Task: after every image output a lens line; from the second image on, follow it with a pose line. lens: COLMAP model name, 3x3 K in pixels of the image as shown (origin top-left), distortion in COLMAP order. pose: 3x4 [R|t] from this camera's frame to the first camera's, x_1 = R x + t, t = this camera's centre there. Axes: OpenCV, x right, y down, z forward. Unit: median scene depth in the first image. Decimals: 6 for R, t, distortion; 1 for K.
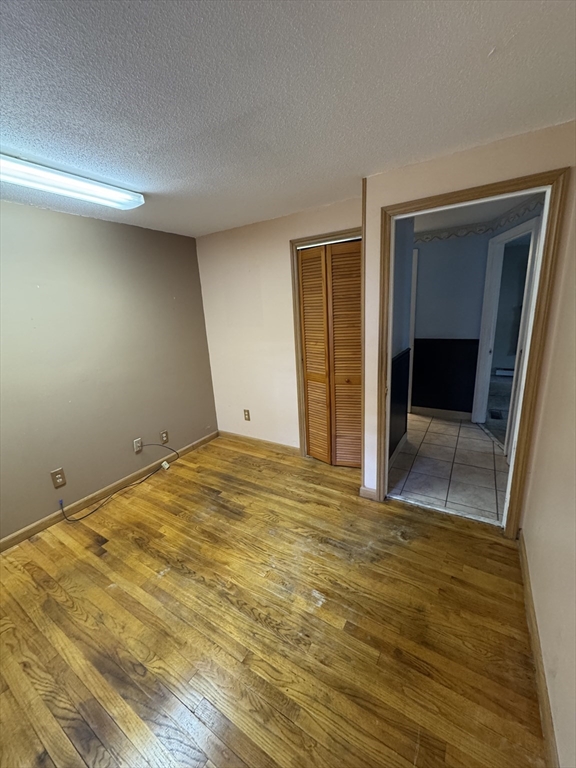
lens RADIAL K [[306.1, 0, 287.5], [0, 306.1, 382.8], [0, 0, 1]] dist [-0.000464, 0.000140]
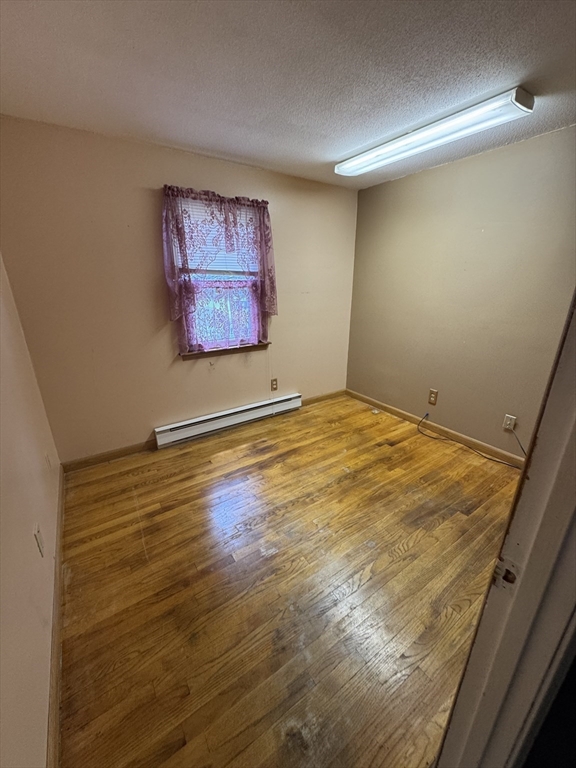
lens RADIAL K [[306.1, 0, 288.1], [0, 306.1, 383.7], [0, 0, 1]] dist [-0.000464, 0.000140]
pose [[-0.401393, 0.347501, -0.847423, 0.620016], [-0.199708, 0.869761, 0.451256, -0.213093], [0.893868, 0.350368, -0.279717, 0.956761]]
